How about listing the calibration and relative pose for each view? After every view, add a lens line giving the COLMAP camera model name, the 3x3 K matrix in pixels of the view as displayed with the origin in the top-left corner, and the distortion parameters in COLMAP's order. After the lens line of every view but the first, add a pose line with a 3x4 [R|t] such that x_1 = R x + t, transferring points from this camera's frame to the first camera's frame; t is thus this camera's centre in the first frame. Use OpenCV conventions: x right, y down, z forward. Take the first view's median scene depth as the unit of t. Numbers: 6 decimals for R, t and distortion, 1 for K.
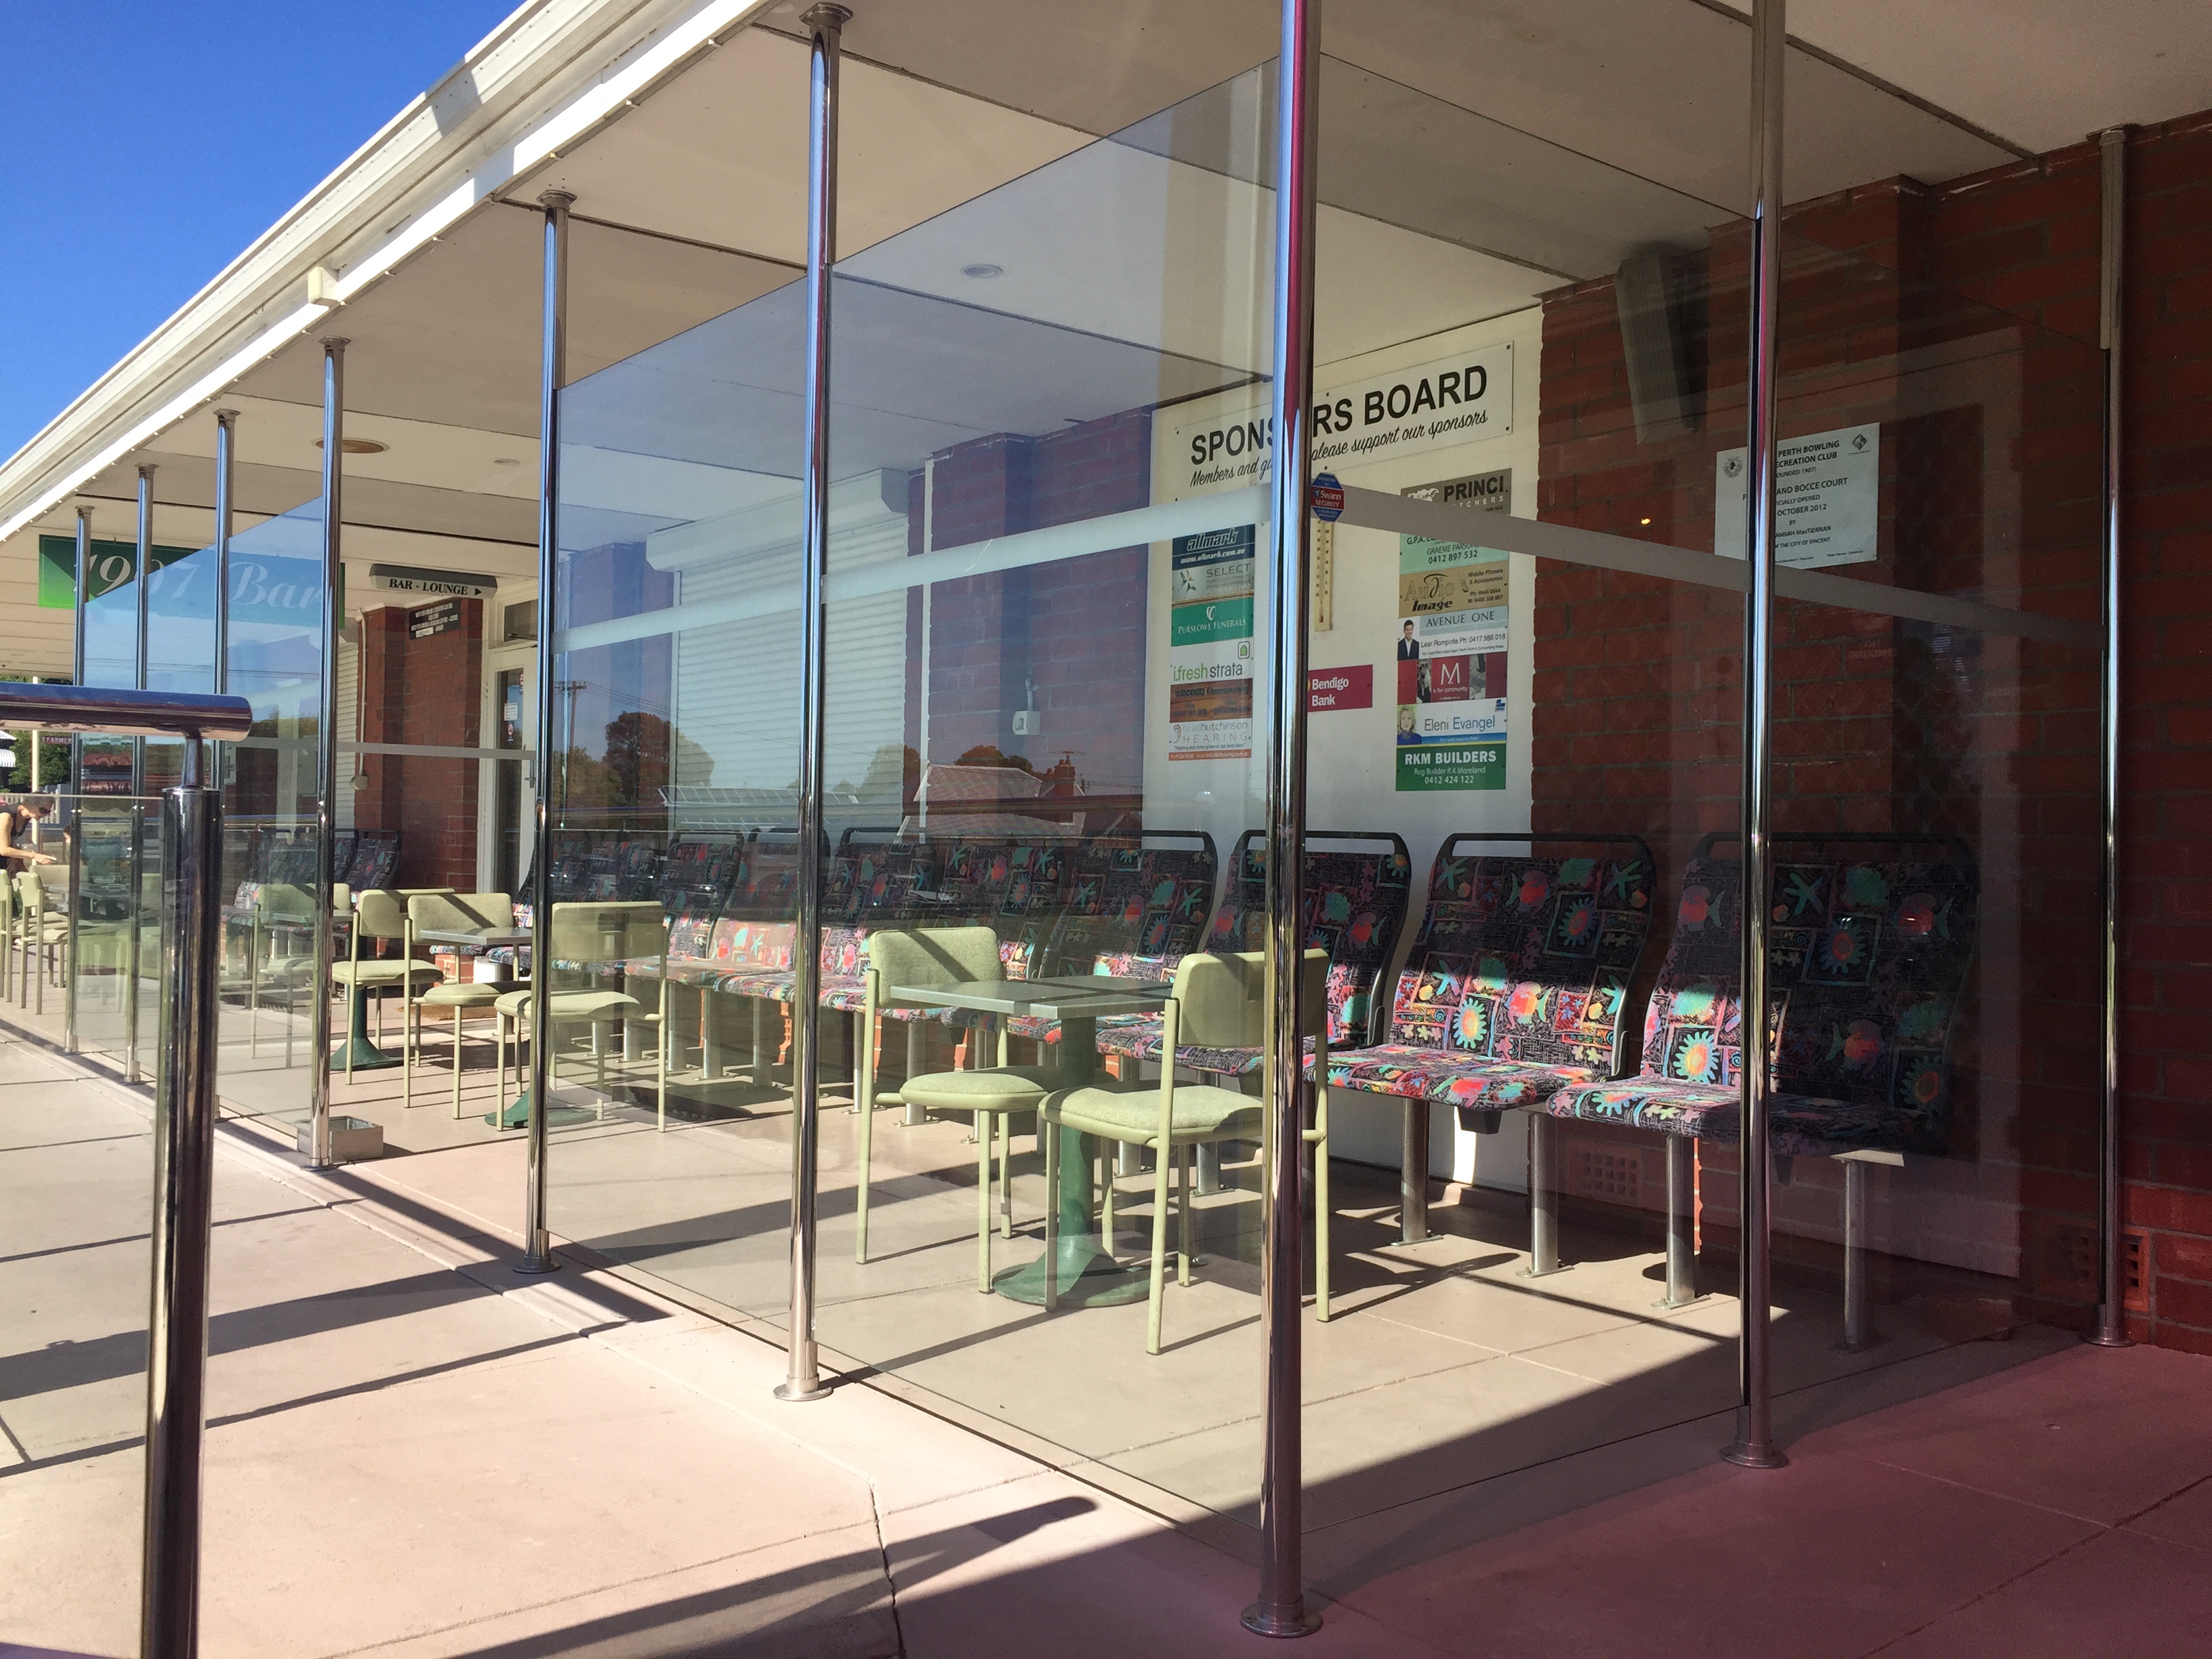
lens RADIAL K [[1867.0, 0, 1107.6], [0, 1867.0, 825.8], [0, 0, 1]] dist [0.061639, -0.034672]
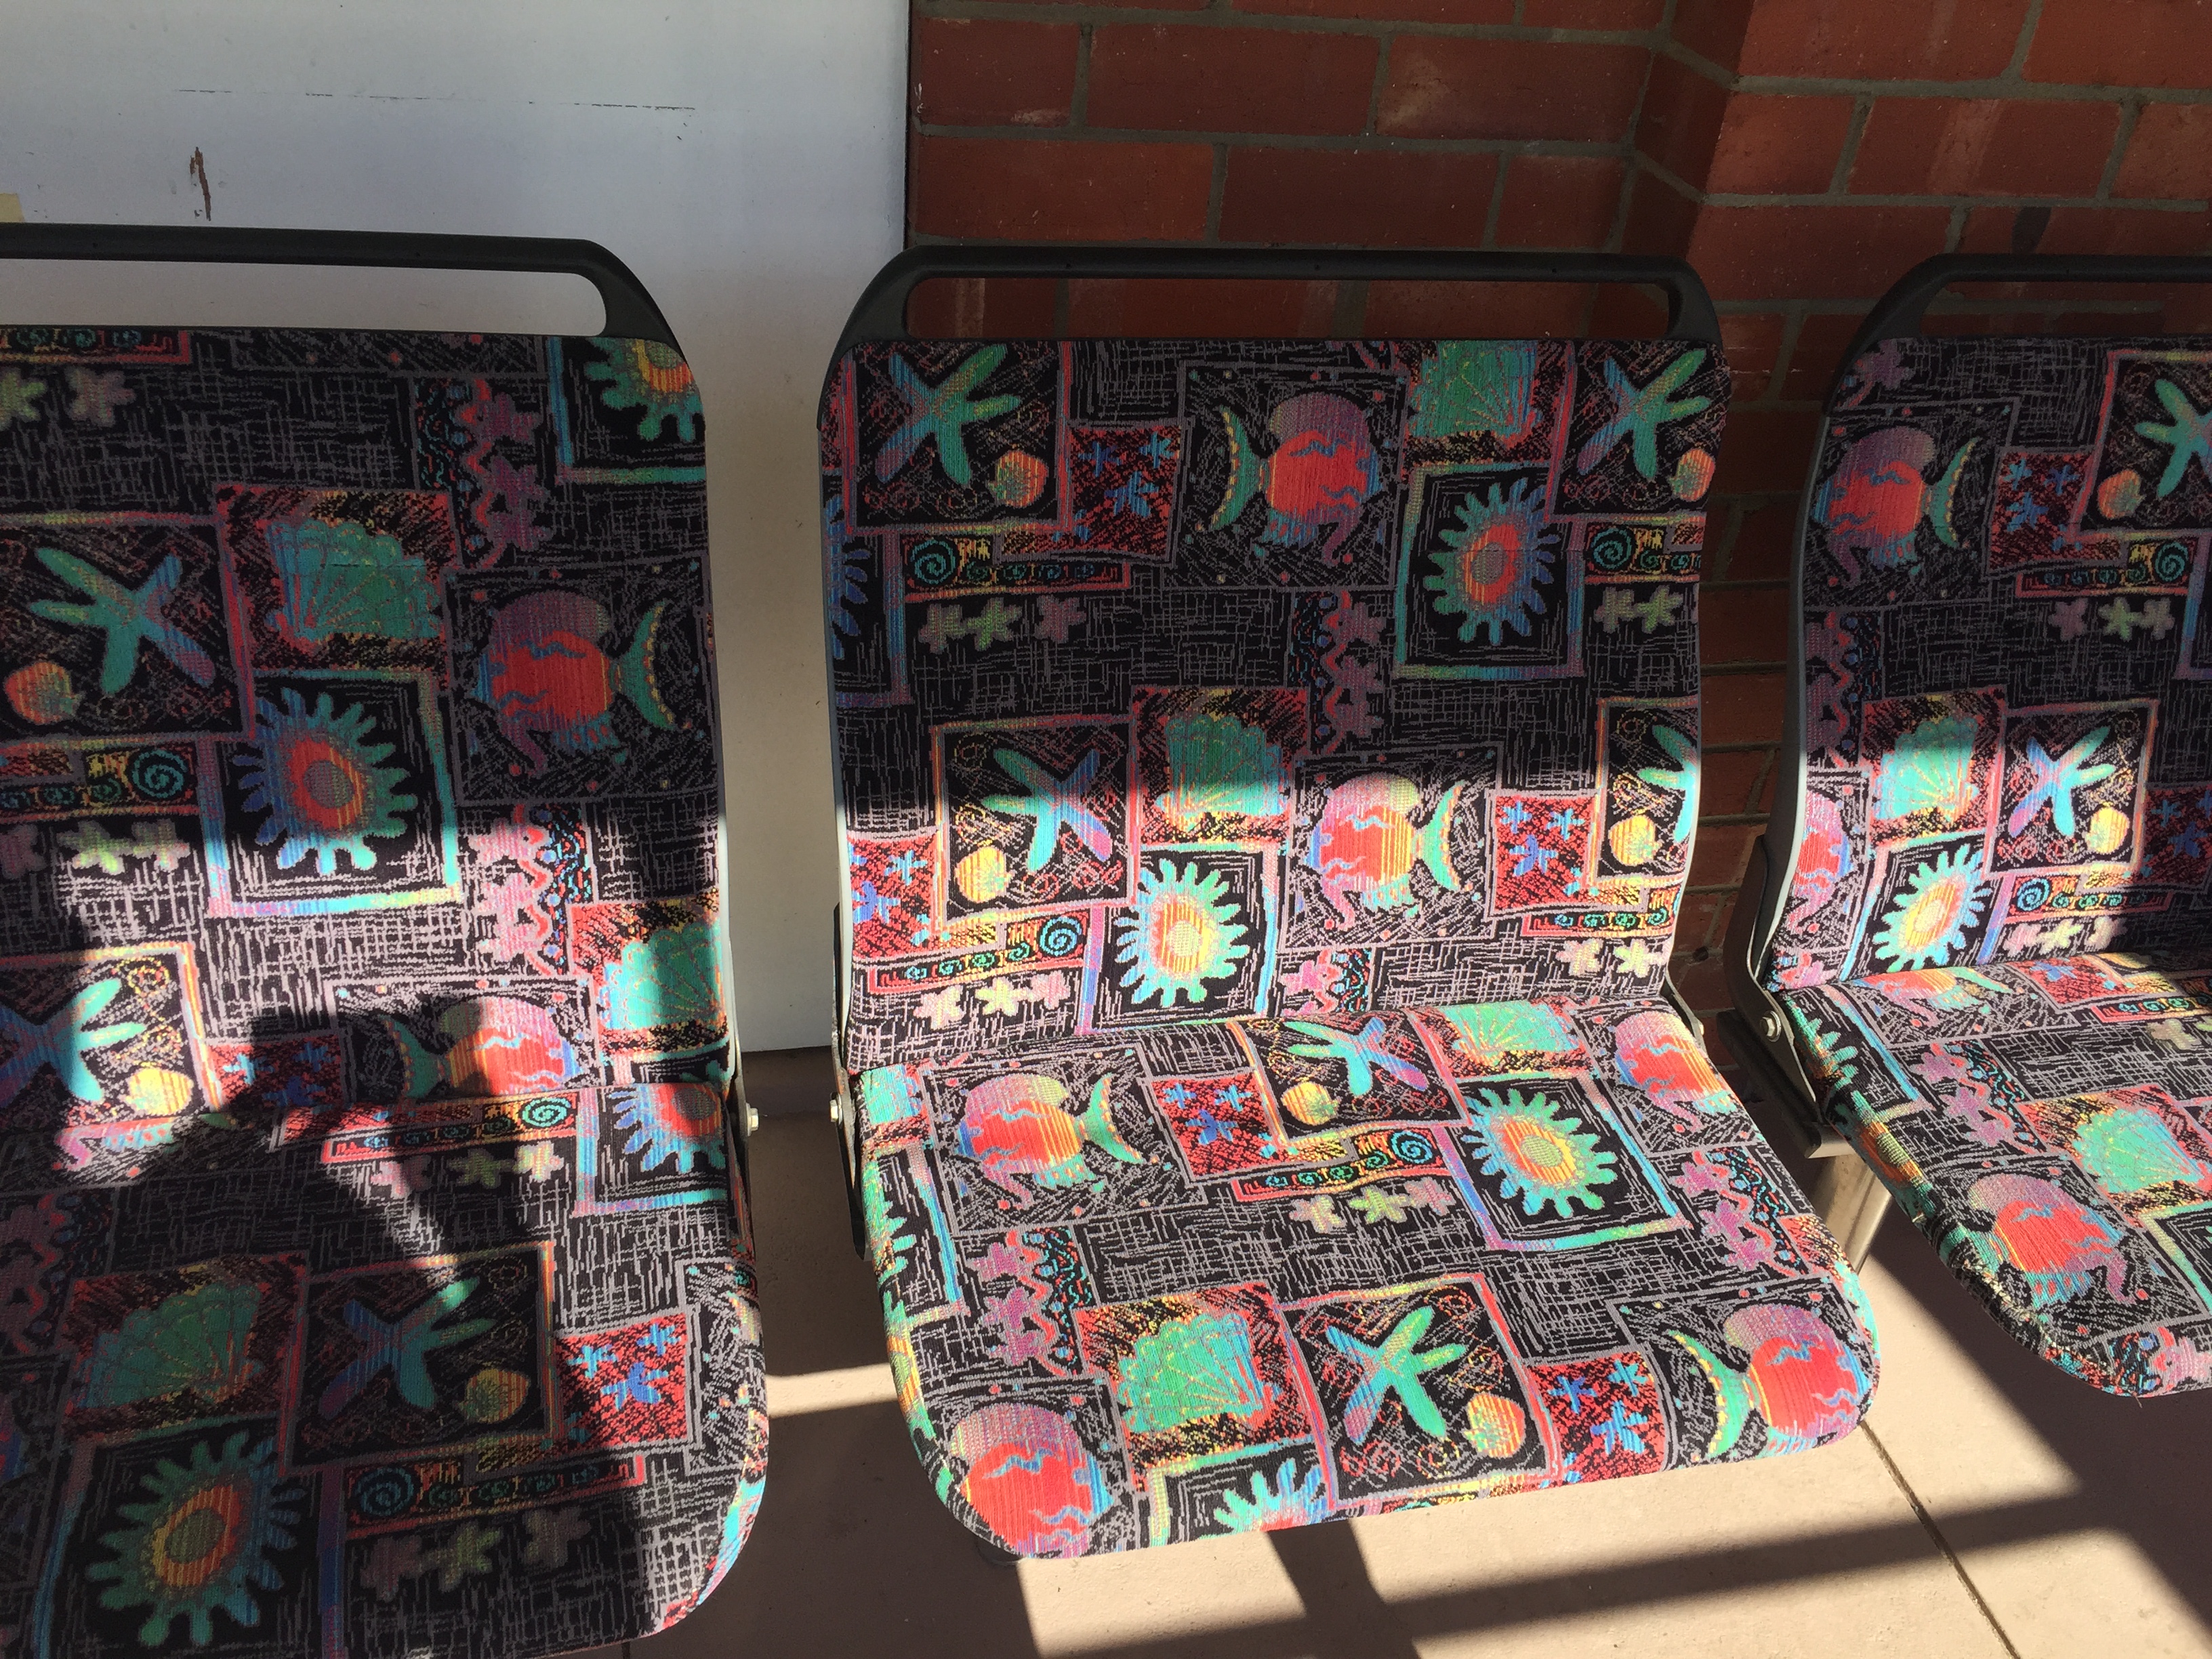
lens RADIAL K [[1867.0, 0, 1105.9], [0, 1867.0, 831.8], [0, 0, 1]] dist [0.061639, -0.034672]
pose [[0.427574, -0.499155, 0.753674, -0.035400], [-0.093933, 0.804683, 0.586227, -0.089584], [-0.899087, -0.321450, 0.297175, 0.946550]]
